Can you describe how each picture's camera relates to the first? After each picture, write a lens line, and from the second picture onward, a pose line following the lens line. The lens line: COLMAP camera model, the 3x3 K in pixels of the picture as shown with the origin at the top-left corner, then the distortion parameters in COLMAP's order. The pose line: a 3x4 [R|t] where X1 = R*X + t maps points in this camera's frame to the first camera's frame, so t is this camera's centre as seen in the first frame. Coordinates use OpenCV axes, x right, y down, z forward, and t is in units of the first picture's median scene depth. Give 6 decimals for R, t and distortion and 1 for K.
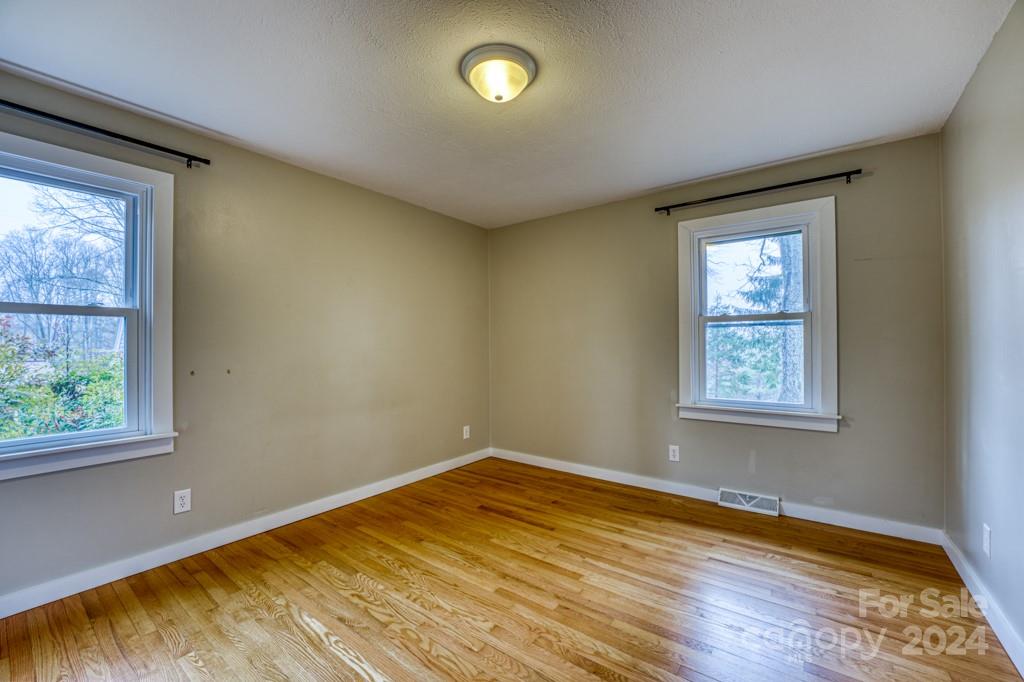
lens RADIAL K [[415.9, 0, 534.8], [0, 415.9, 340.7], [0, 0, 1]] dist [-0.029873, 0.003839]
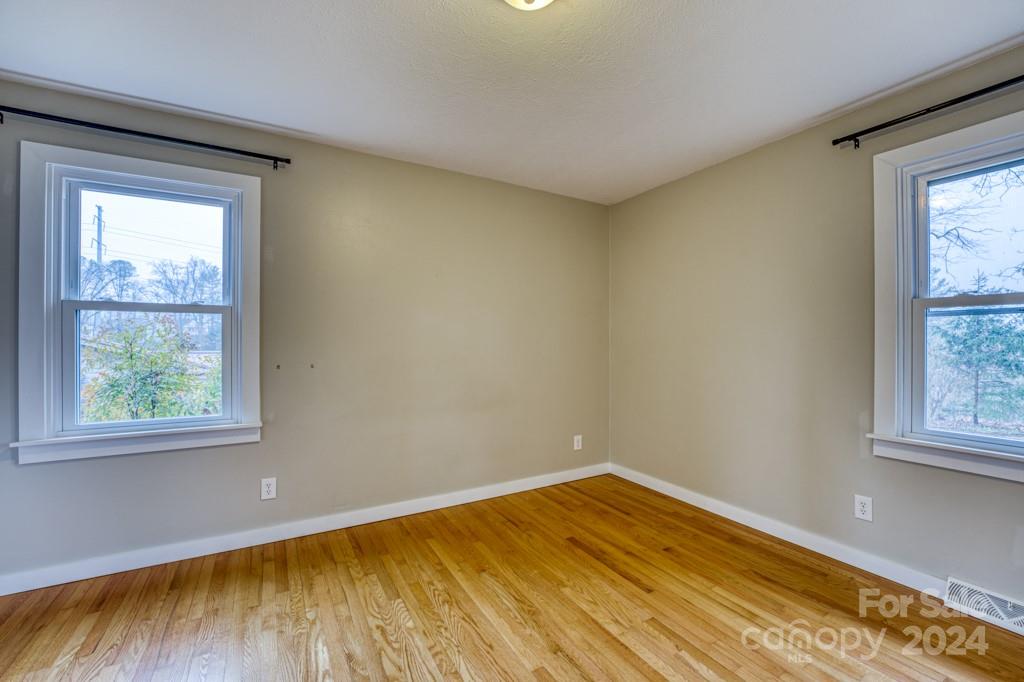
lens RADIAL K [[415.9, 0, 545.6], [0, 415.9, 340.9], [0, 0, 1]] dist [-0.029873, 0.003839]
pose [[0.915125, 0.005741, -0.403129, 0.185727], [-0.002323, 0.999957, 0.008966, 0.001965], [0.403164, -0.007268, 0.915099, 0.282709]]
